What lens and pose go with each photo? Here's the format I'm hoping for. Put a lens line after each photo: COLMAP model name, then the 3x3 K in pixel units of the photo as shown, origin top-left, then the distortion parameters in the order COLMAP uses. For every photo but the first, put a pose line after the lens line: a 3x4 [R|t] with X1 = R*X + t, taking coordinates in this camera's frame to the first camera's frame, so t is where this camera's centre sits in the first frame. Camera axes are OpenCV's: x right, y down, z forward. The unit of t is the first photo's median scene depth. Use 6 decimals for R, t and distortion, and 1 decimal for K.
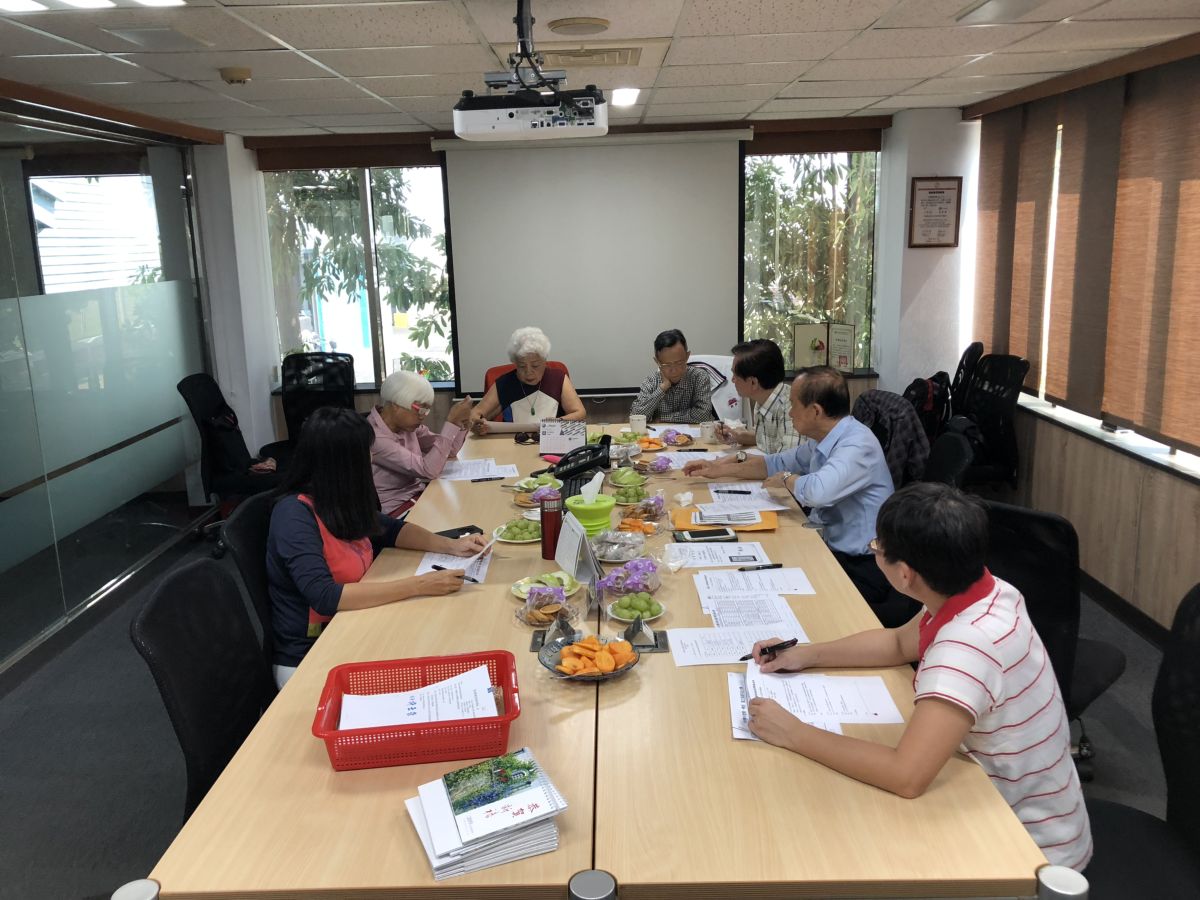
lens RADIAL K [[982.2, 0, 600.0], [0, 982.2, 450.0], [0, 0, 1]] dist [0.089690, 0.004813]
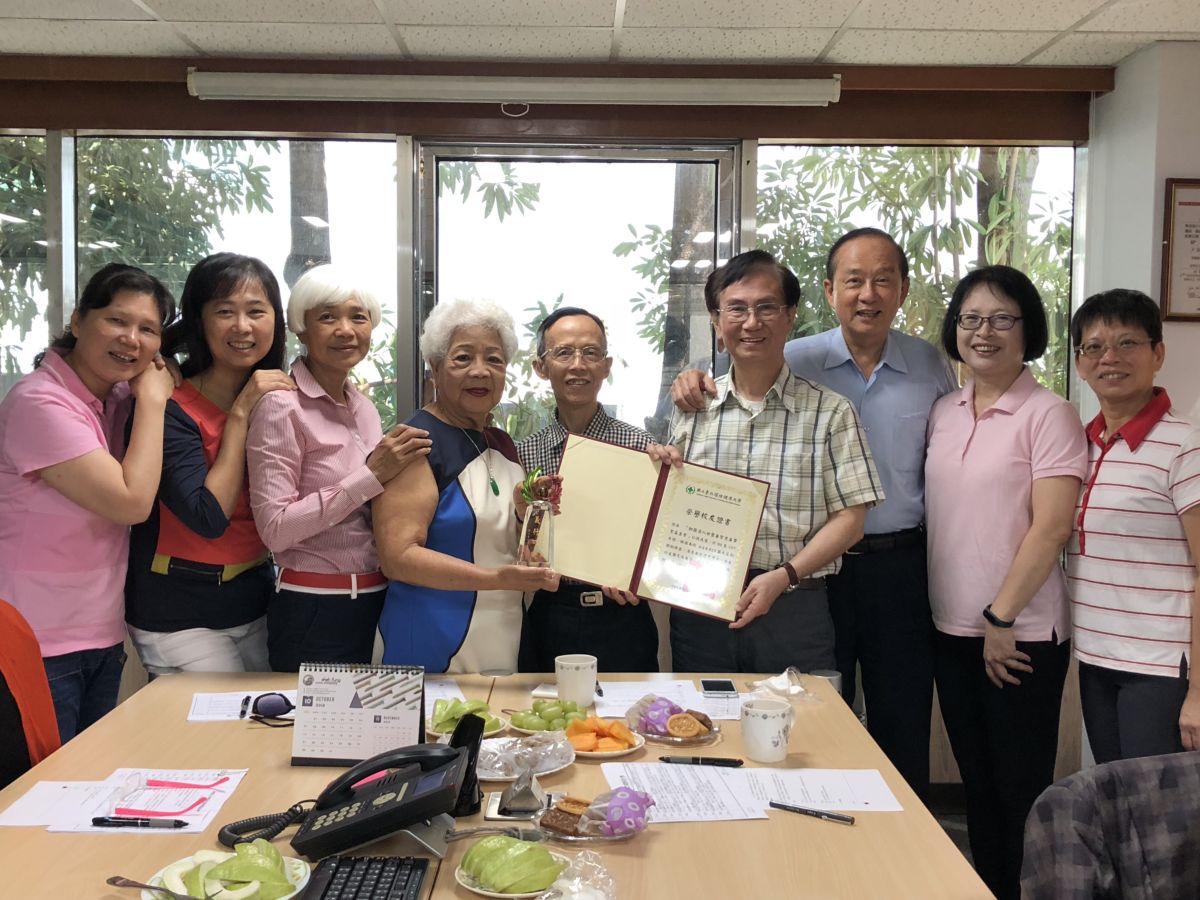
lens RADIAL K [[1549.1, 0, 600.0], [0, 1549.1, 450.0], [0, 0, 1]] dist [-0.009192, -0.001925]
pose [[0.998976, 0.036875, 0.026209, 0.012058], [-0.032224, 0.986614, -0.159861, -0.007553], [-0.031753, 0.158852, 0.986792, 0.153845]]
